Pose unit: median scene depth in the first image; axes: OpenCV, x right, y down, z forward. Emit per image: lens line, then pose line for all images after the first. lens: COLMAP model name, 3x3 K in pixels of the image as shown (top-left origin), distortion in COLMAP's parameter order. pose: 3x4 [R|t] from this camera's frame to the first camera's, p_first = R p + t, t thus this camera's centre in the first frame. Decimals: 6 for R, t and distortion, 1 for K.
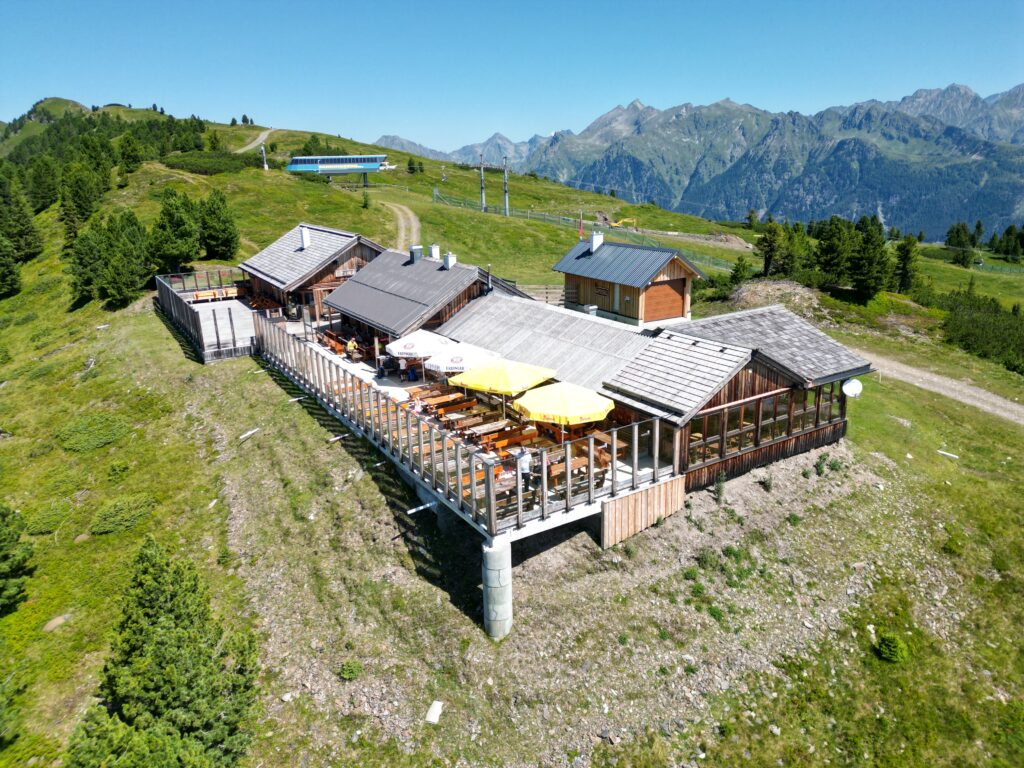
lens RADIAL K [[723.6, 0, 509.8], [0, 723.6, 381.7], [0, 0, 1]] dist [0.060308, -0.050023]
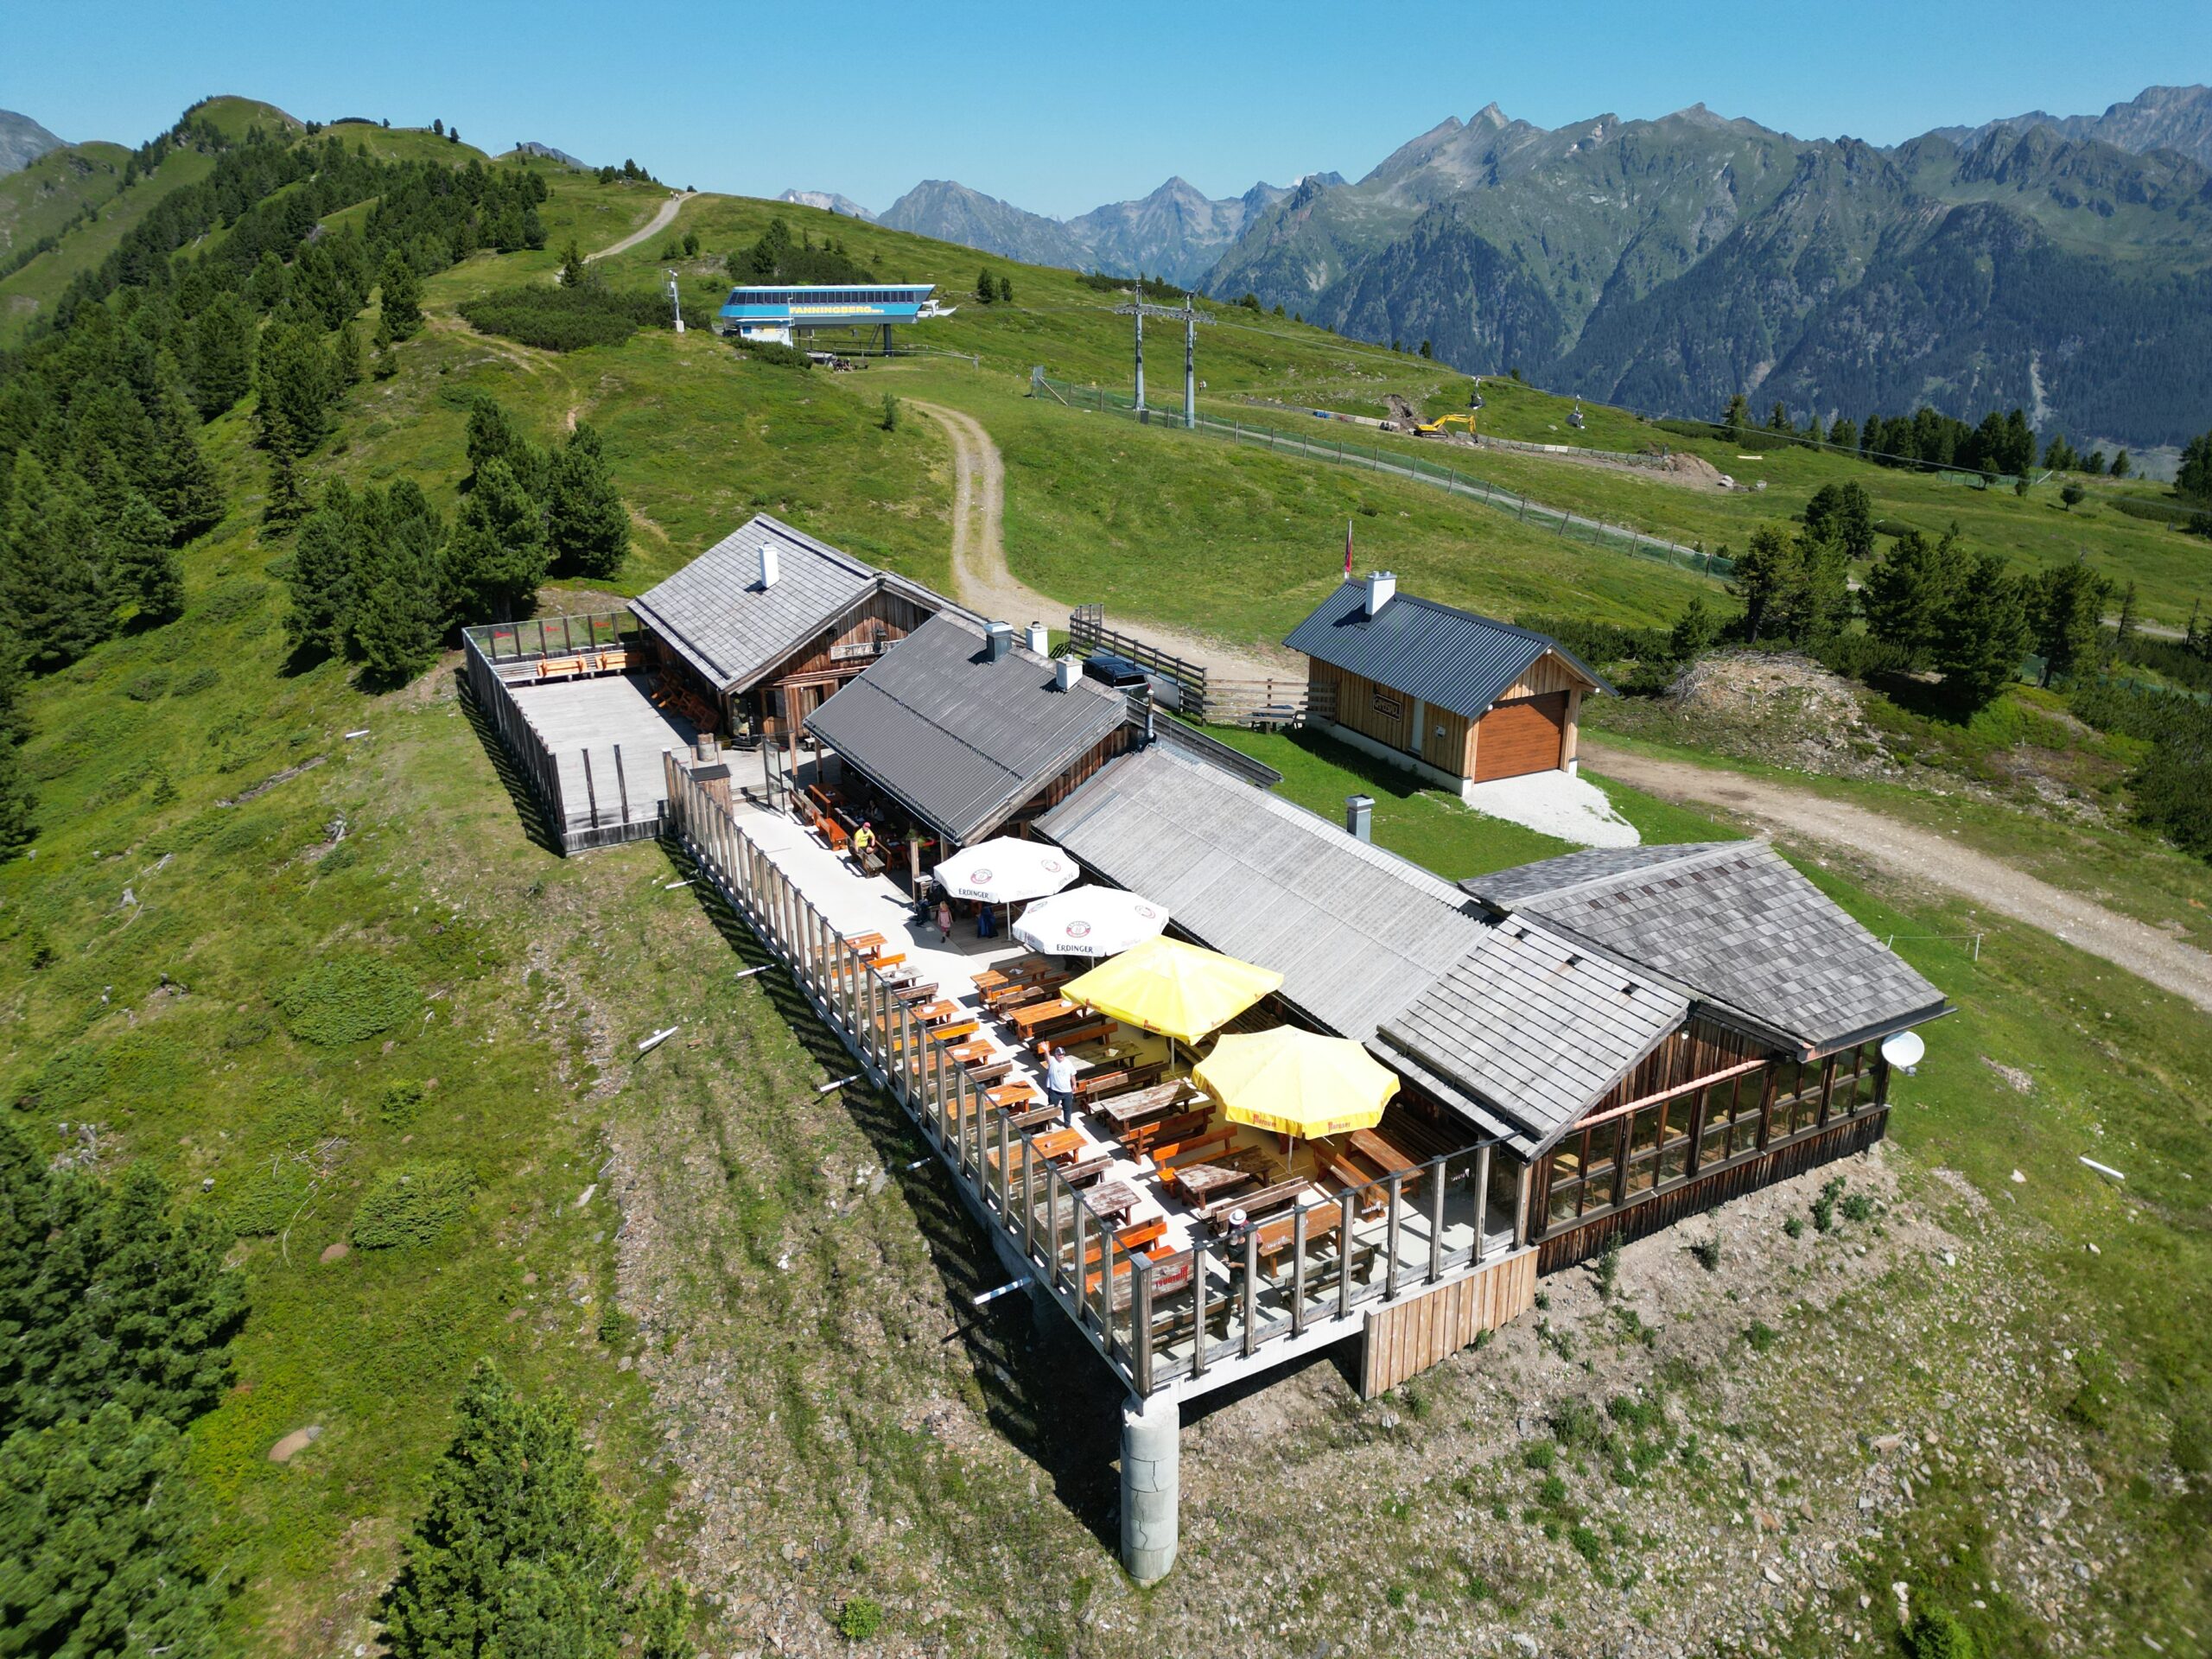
lens RADIAL K [[1563.0, 0, 1100.1], [0, 1563.0, 824.2], [0, 0, 1]] dist [0.060308, -0.050023]
pose [[0.998107, 0.035432, -0.050275, -0.007047], [-0.032169, 0.997412, 0.064294, -0.137986], [0.052423, -0.062555, 0.996664, -0.038411]]
